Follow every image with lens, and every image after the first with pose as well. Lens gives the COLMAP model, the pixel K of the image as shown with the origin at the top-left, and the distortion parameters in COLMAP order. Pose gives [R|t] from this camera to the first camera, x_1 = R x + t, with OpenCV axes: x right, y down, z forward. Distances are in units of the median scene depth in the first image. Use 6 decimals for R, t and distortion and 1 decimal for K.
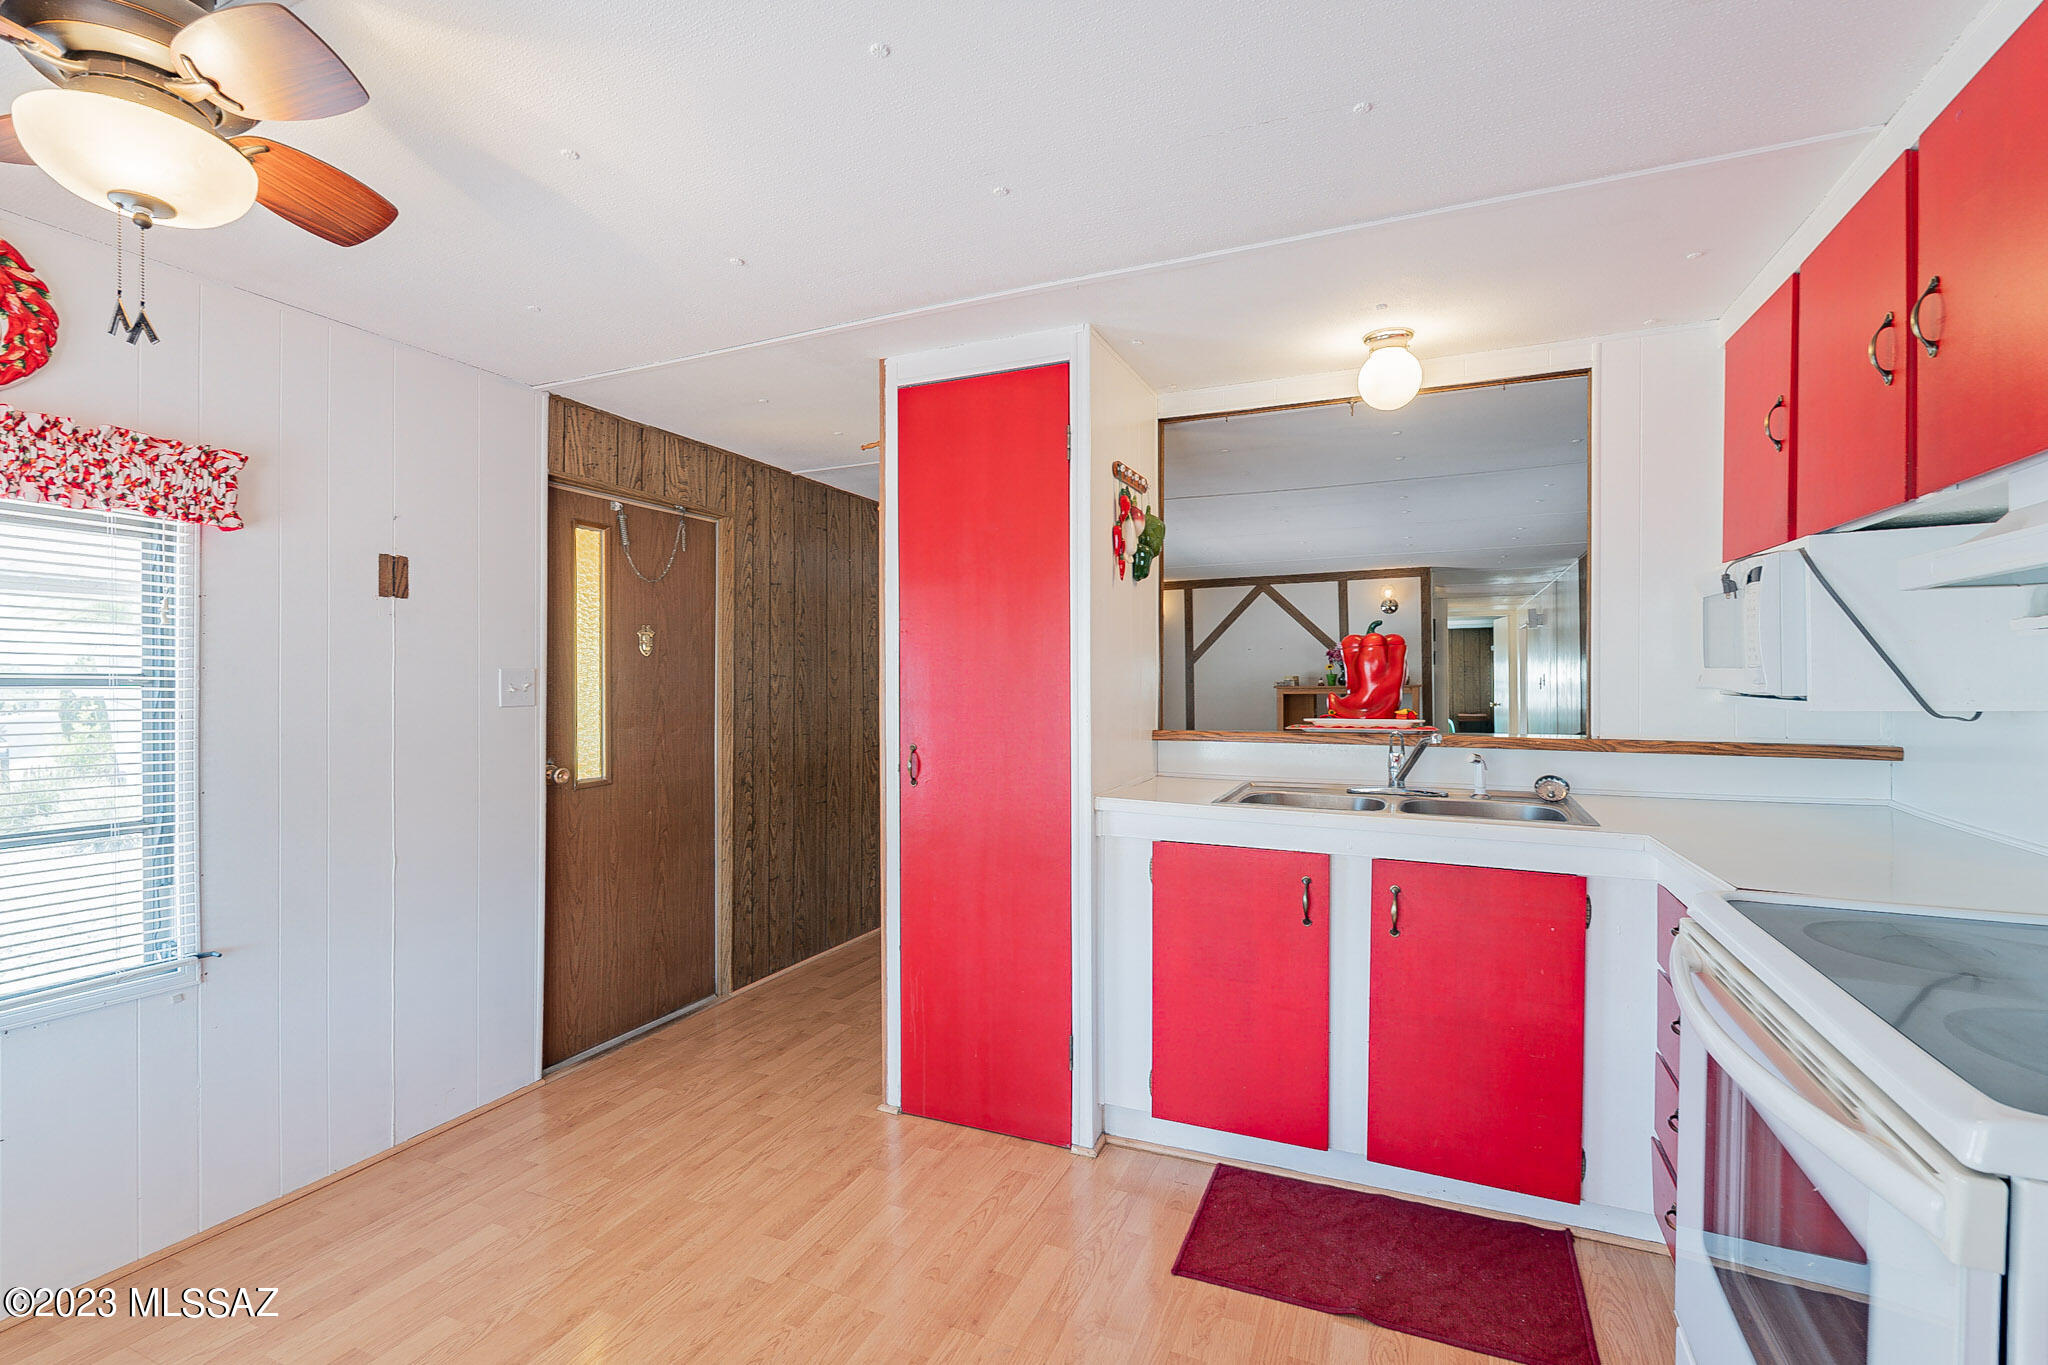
lens RADIAL K [[903.8, 0, 997.4], [0, 903.8, 678.1], [0, 0, 1]] dist [0.000167, -0.000191]
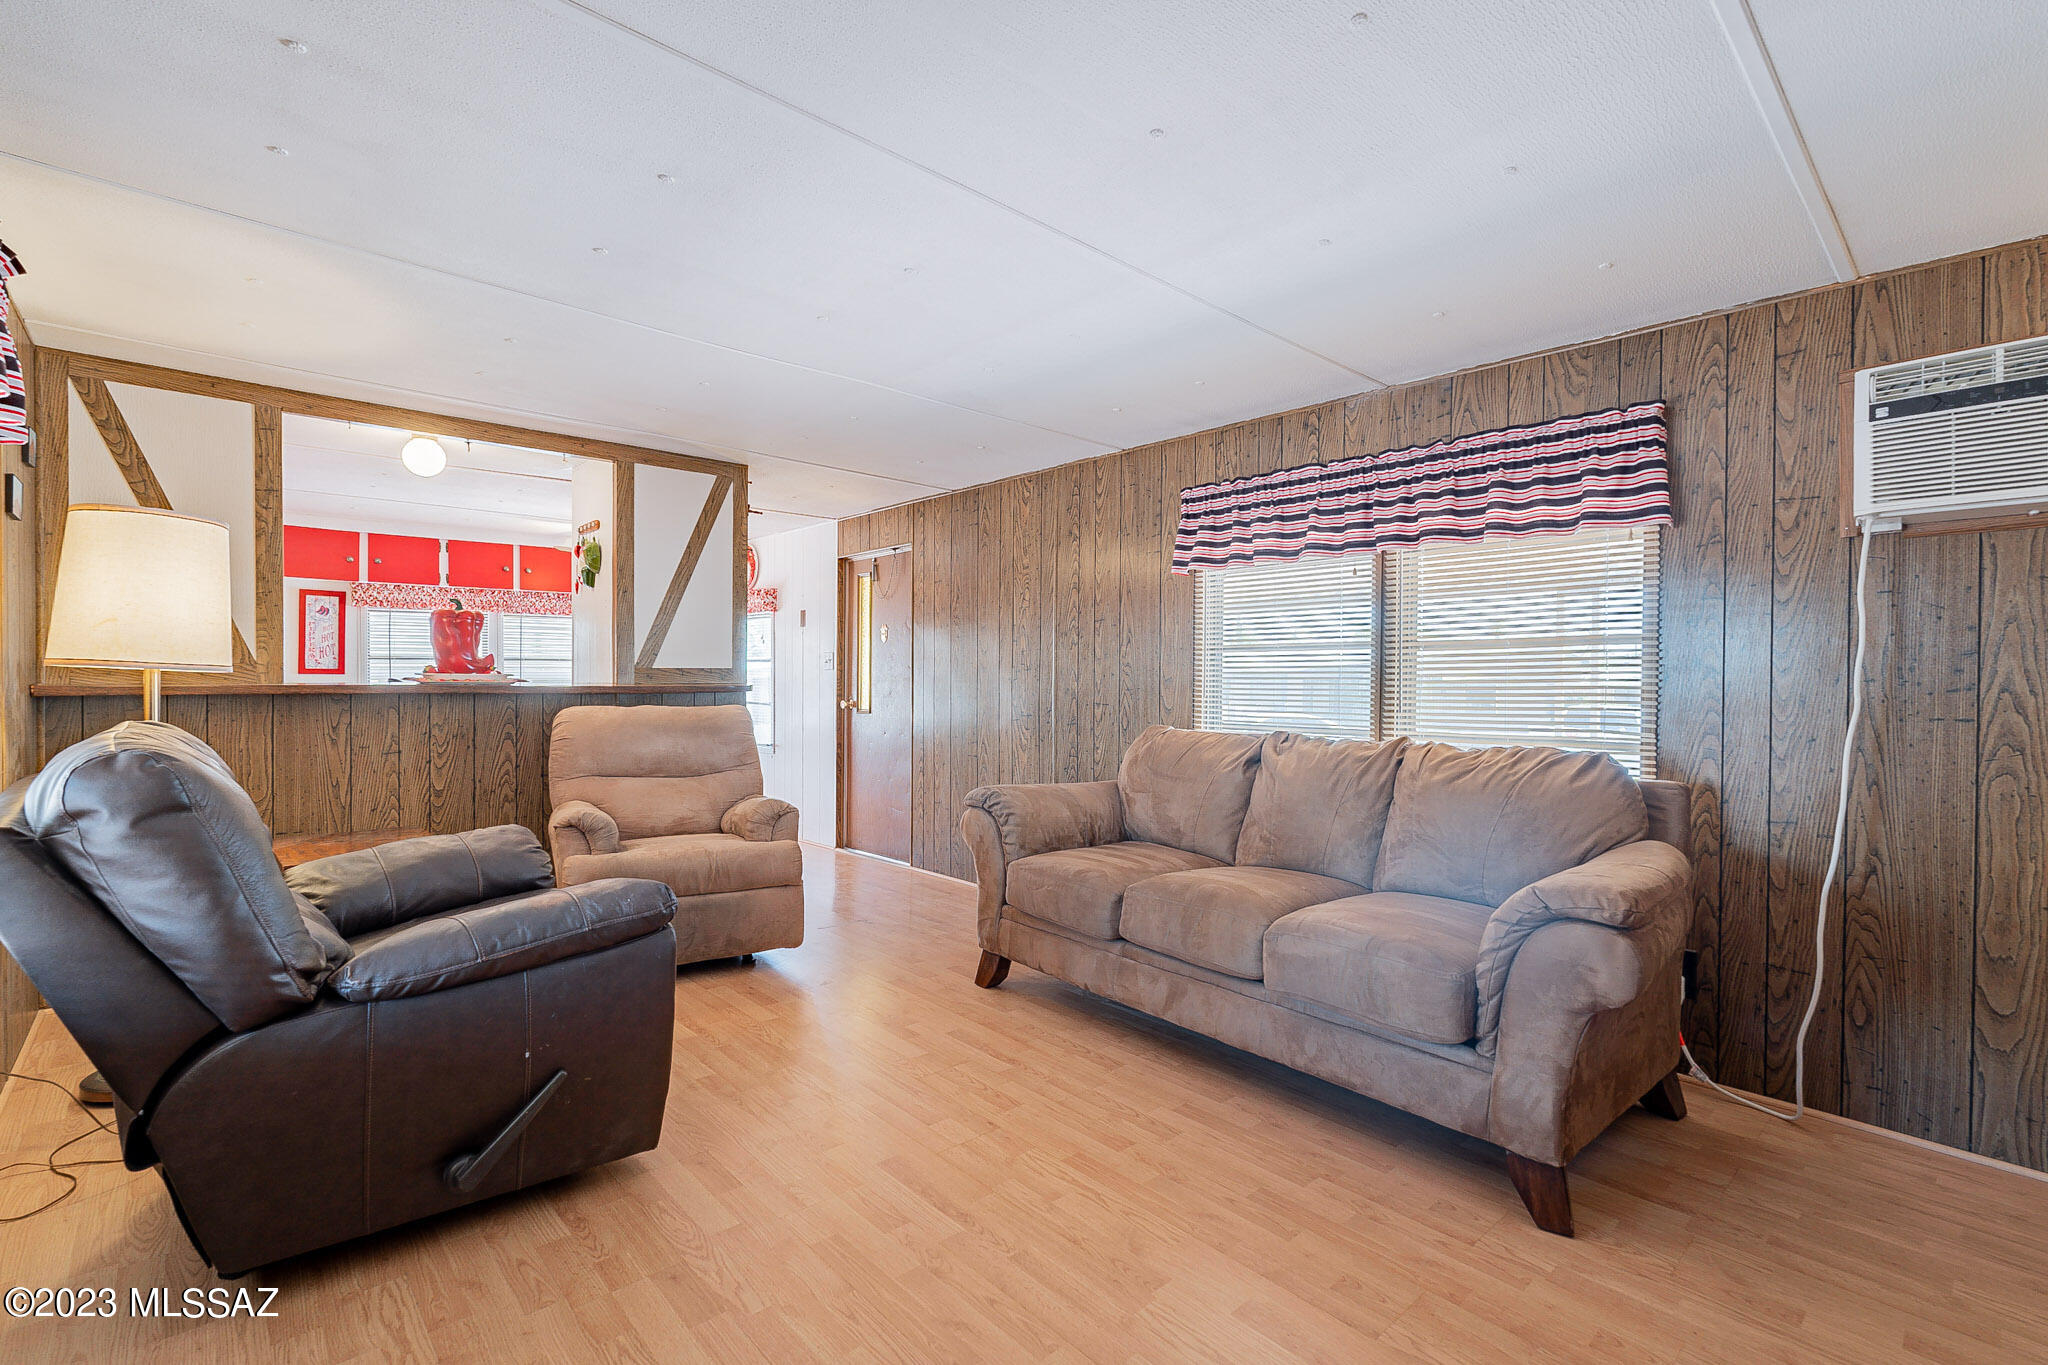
lens RADIAL K [[915.9, 0, 1020.5], [0, 915.9, 691.5], [0, 0, 1]] dist [-0.002094, 0.000452]
pose [[-0.378819, 0.009124, -0.925426, 0.879373], [-0.000492, 0.999949, 0.010060, 0.040397], [0.925470, 0.004267, -0.378796, 1.490024]]
